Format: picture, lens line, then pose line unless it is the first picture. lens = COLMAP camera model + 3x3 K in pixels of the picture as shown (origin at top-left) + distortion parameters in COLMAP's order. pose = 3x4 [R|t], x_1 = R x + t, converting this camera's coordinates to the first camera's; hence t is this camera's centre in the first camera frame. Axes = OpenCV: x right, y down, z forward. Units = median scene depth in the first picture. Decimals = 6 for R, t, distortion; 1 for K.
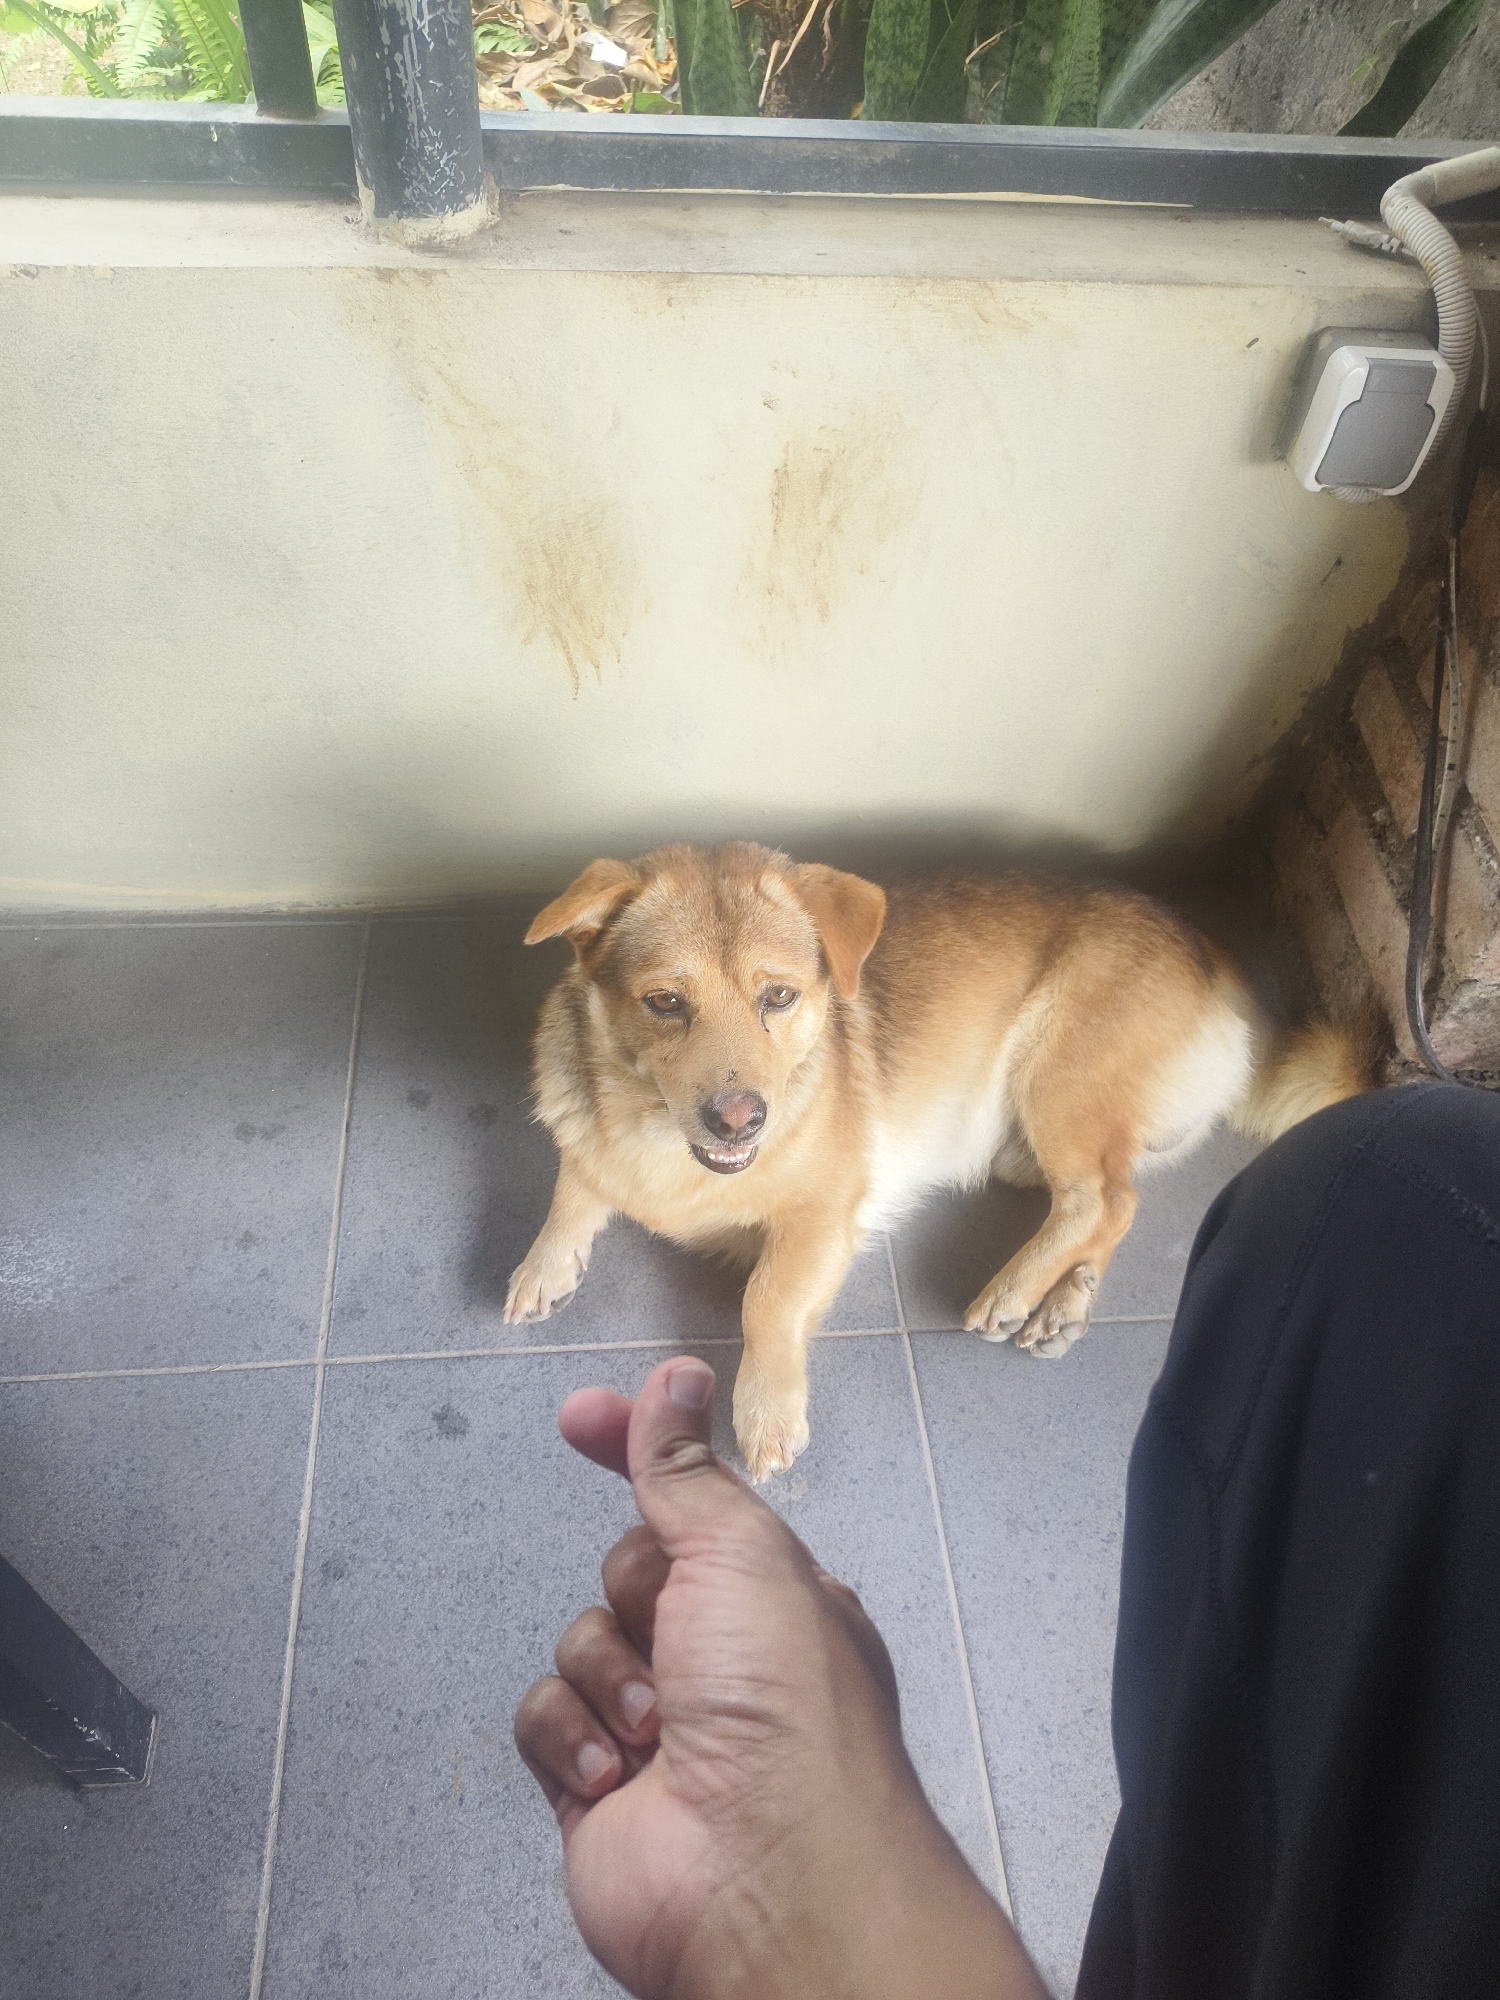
lens RADIAL K [[1345.2, 0, 750.0], [0, 1345.2, 1000.0], [0, 0, 1]] dist [-0.007340, -0.023749]
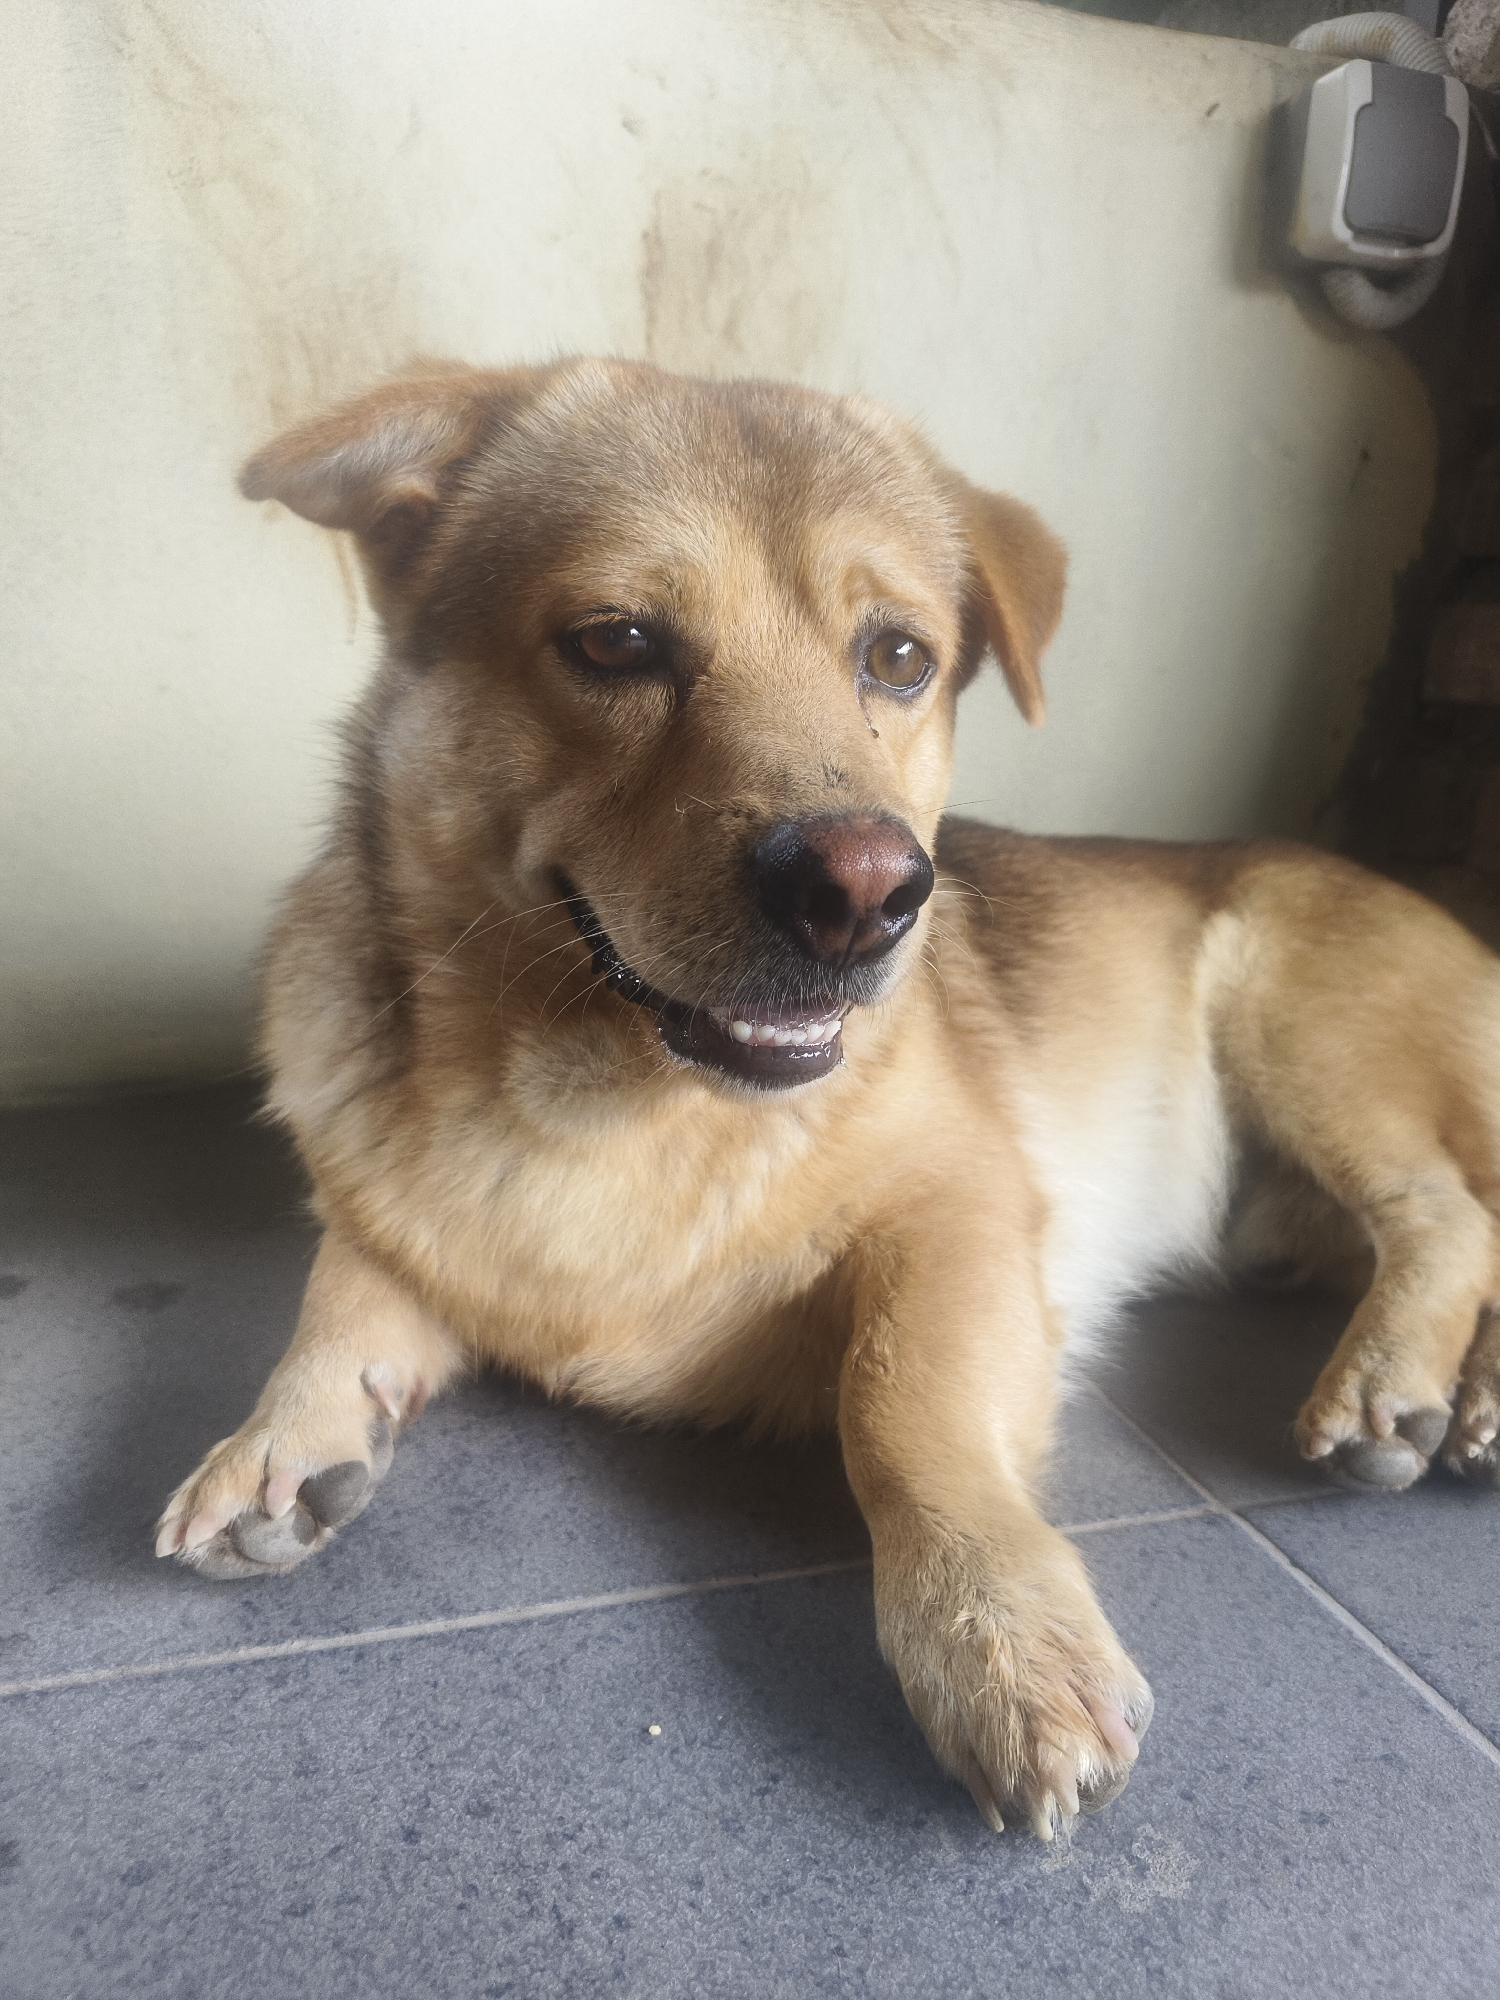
lens RADIAL K [[1360.9, 0, 747.3], [0, 1360.9, 1152.2], [0, 0, 1]] dist [-0.059581, 0.022474]
pose [[0.976720, -0.081371, 0.198486, -0.101246], [0.179702, 0.815670, -0.549900, 0.376792], [-0.117153, 0.572766, 0.811304, 0.669005]]
